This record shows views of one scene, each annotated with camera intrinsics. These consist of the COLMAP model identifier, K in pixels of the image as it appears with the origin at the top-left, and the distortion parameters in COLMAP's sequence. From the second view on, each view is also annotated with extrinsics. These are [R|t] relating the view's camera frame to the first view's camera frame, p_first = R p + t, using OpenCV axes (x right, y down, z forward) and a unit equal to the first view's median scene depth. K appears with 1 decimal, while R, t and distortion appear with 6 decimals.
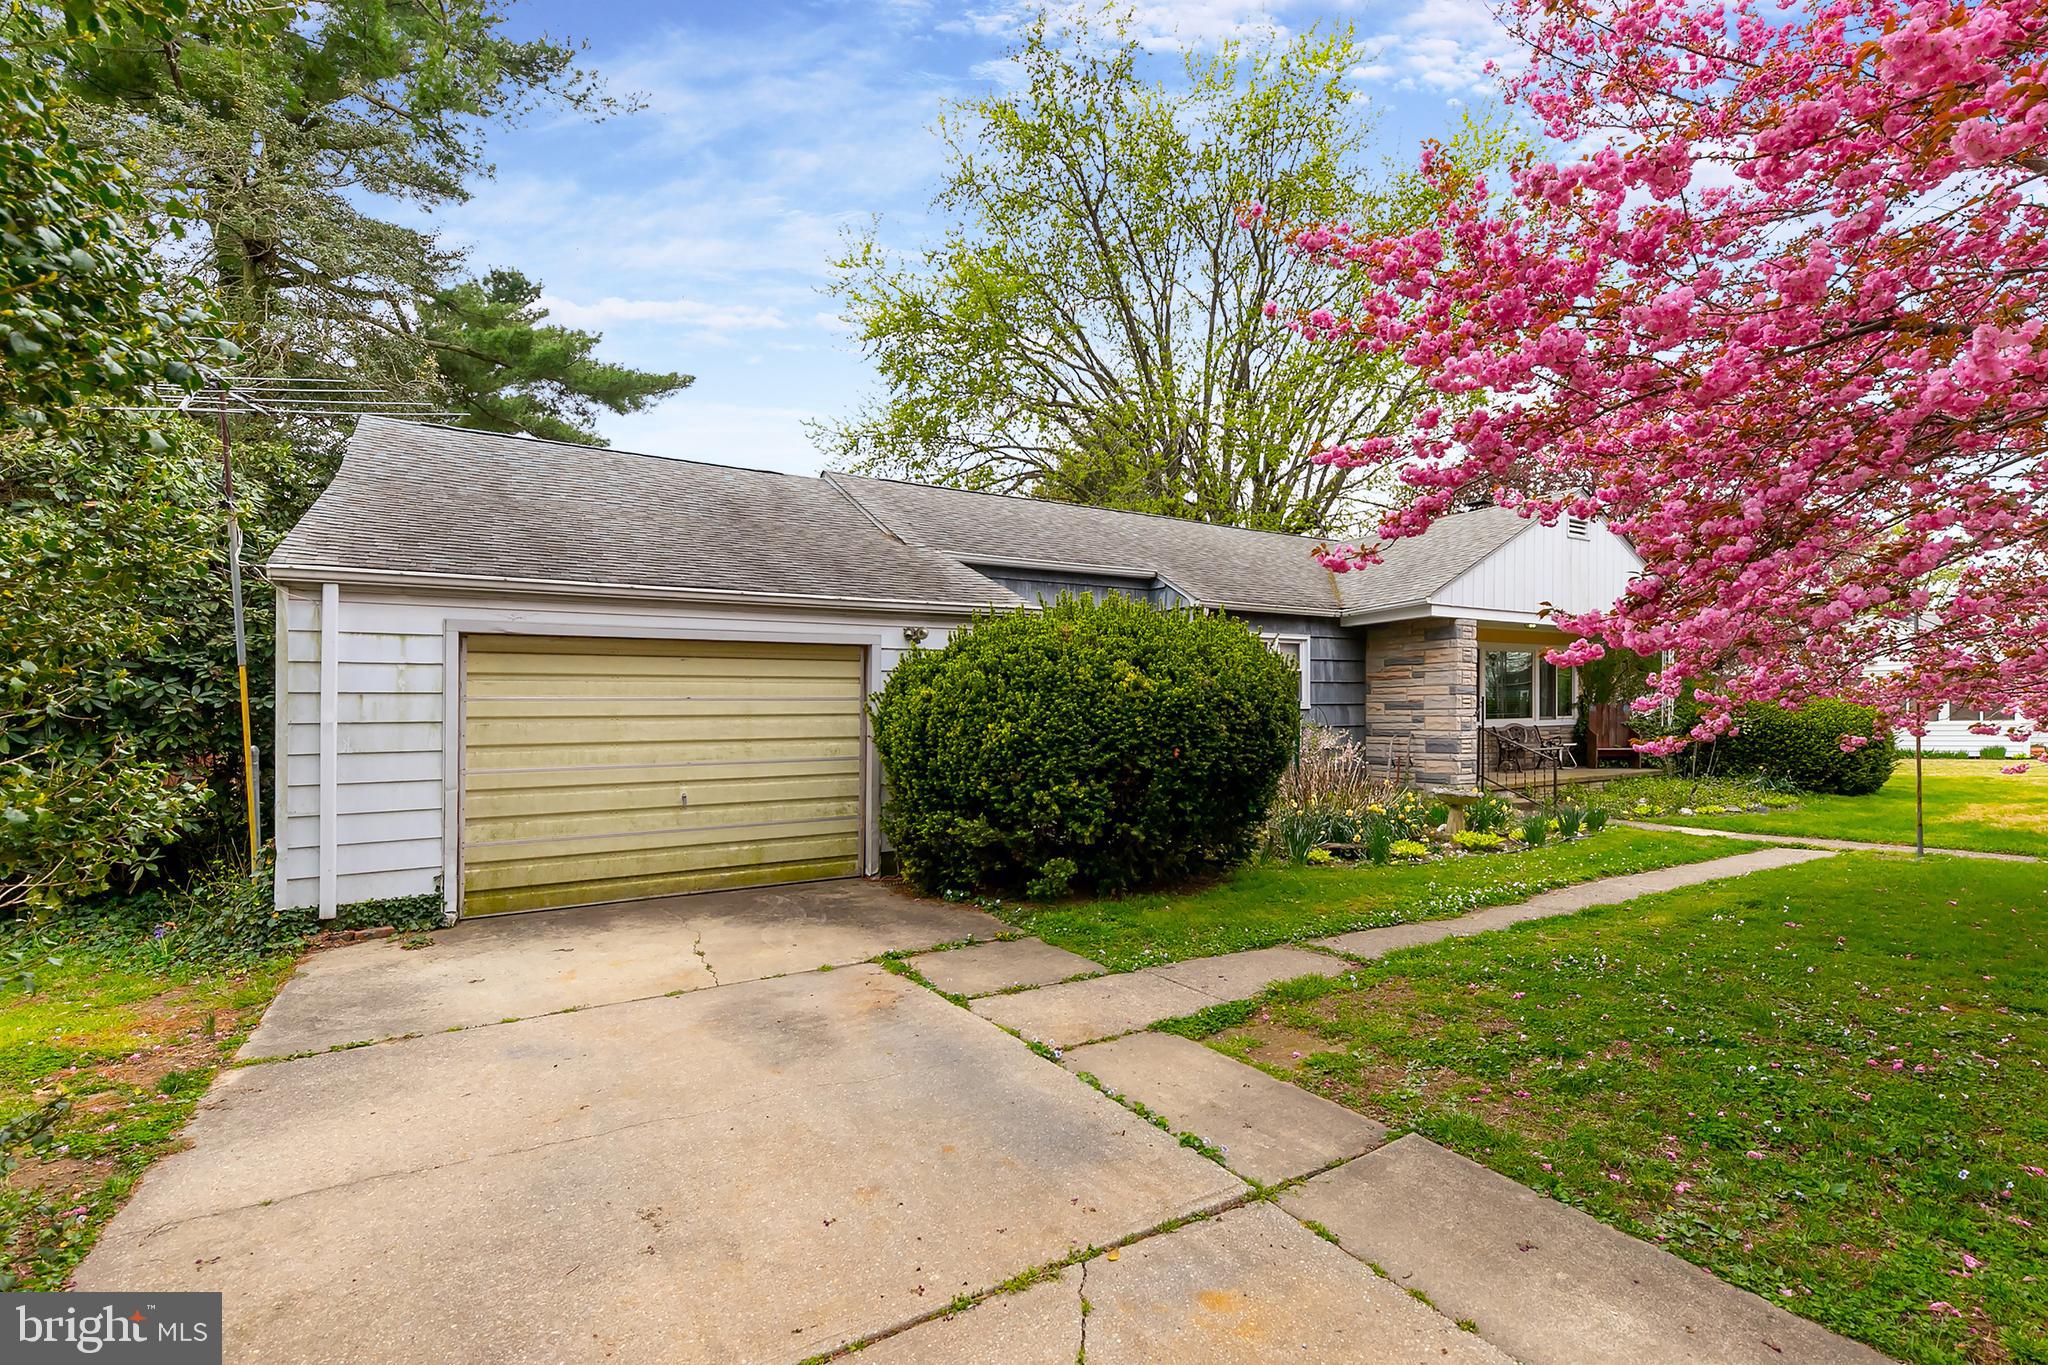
lens RADIAL K [[947.6, 0, 1019.9], [0, 947.6, 664.3], [0, 0, 1]] dist [-0.001167, -0.000044]
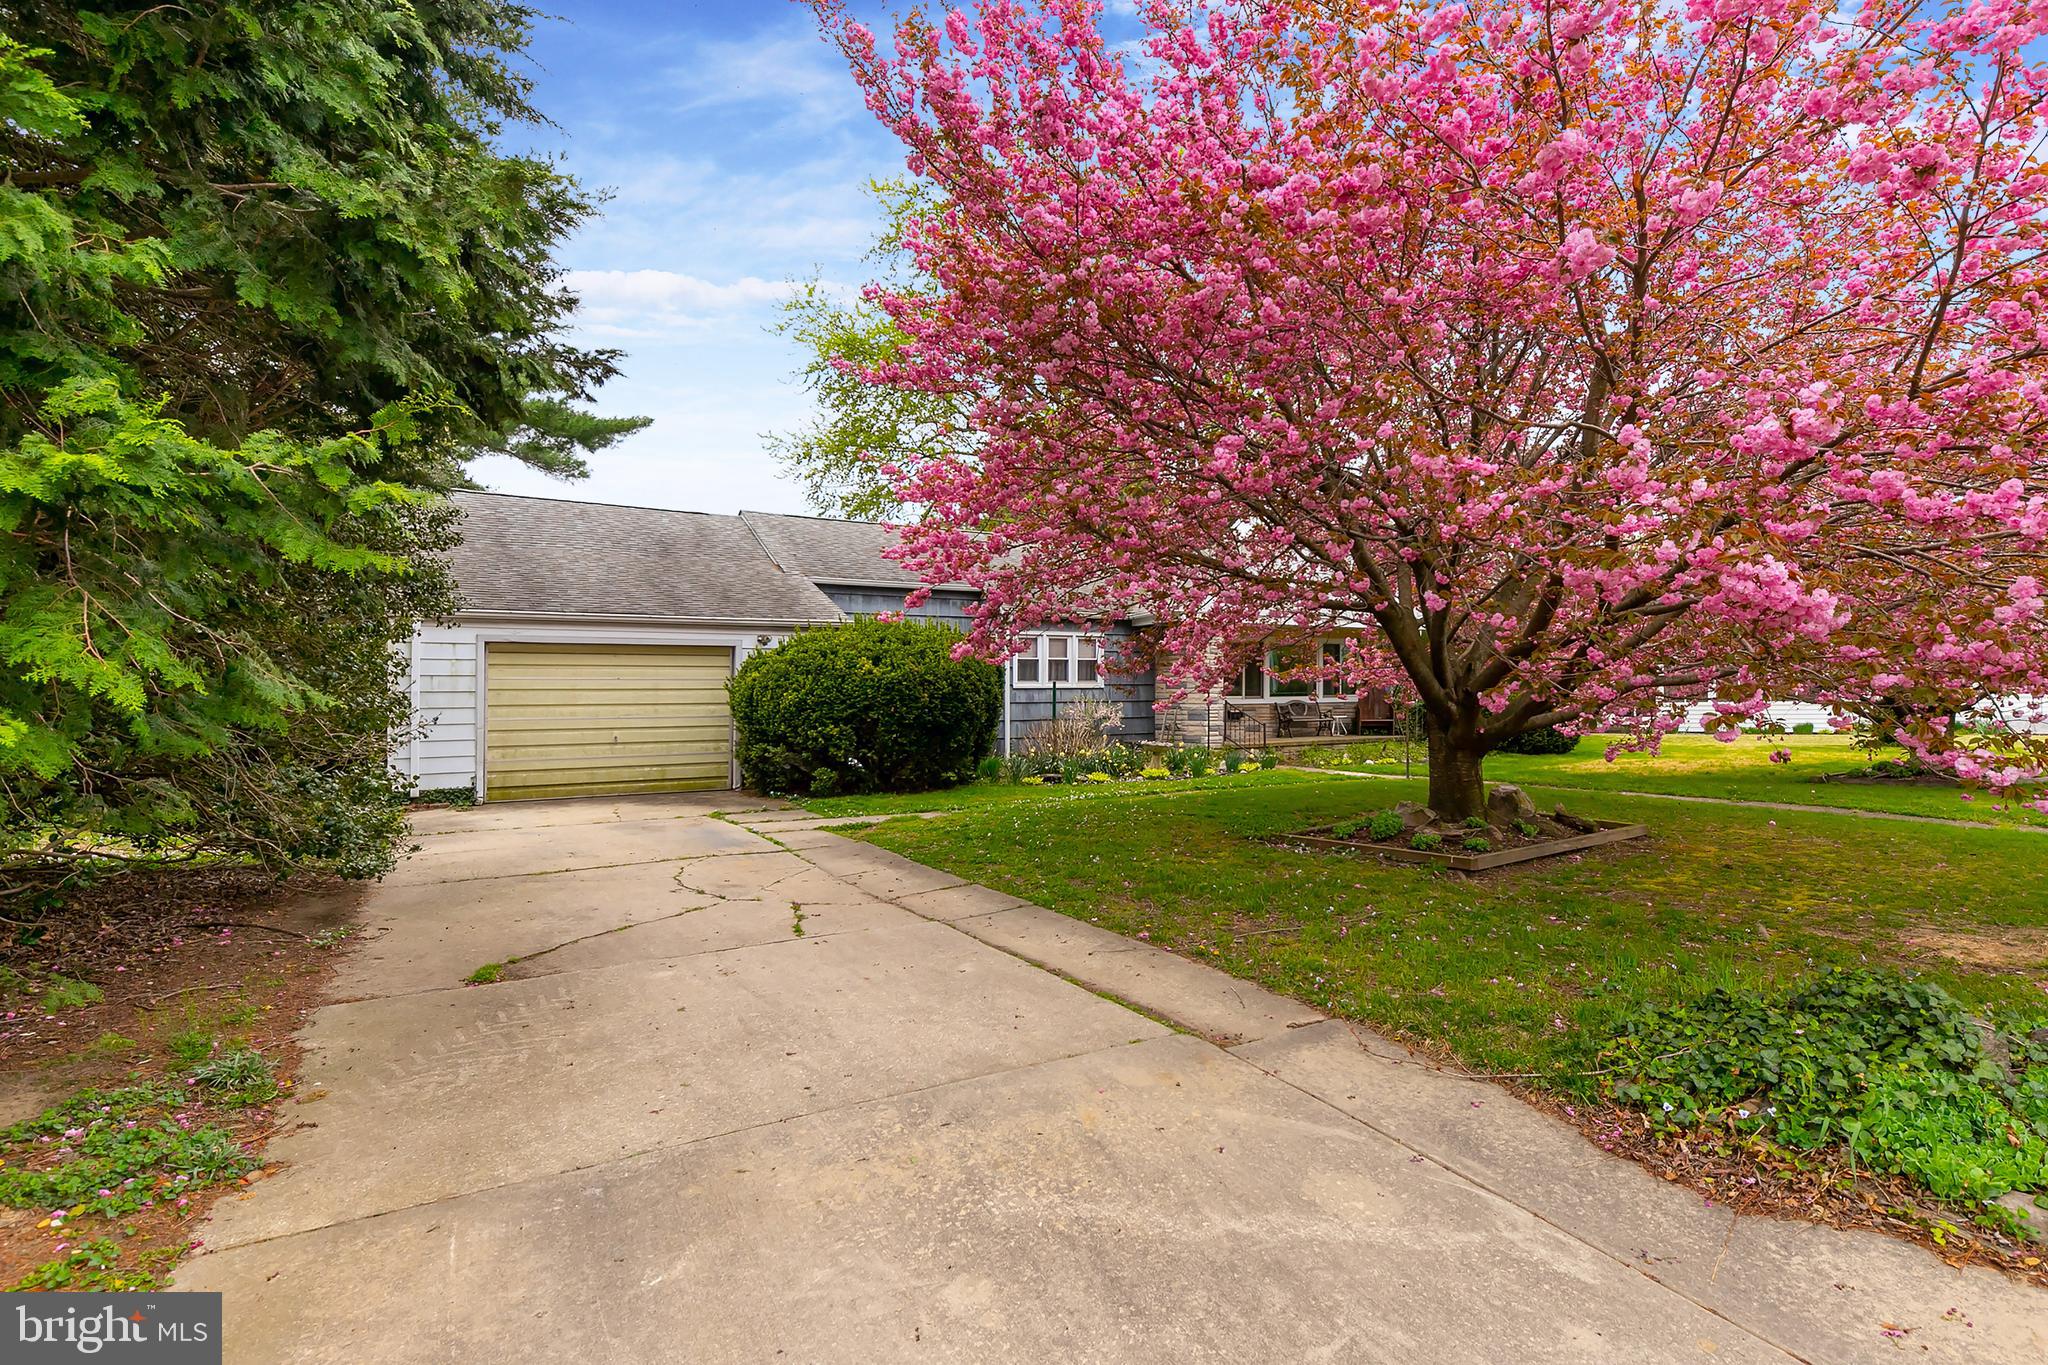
lens RADIAL K [[952.5, 0, 1024.5], [0, 952.5, 646.6], [0, 0, 1]] dist [0.001882, 0.000174]
pose [[0.999875, 0.000921, 0.015760, 0.354351], [-0.000905, 0.999999, -0.001006, -0.020959], [-0.015761, 0.000992, 0.999875, -0.724746]]
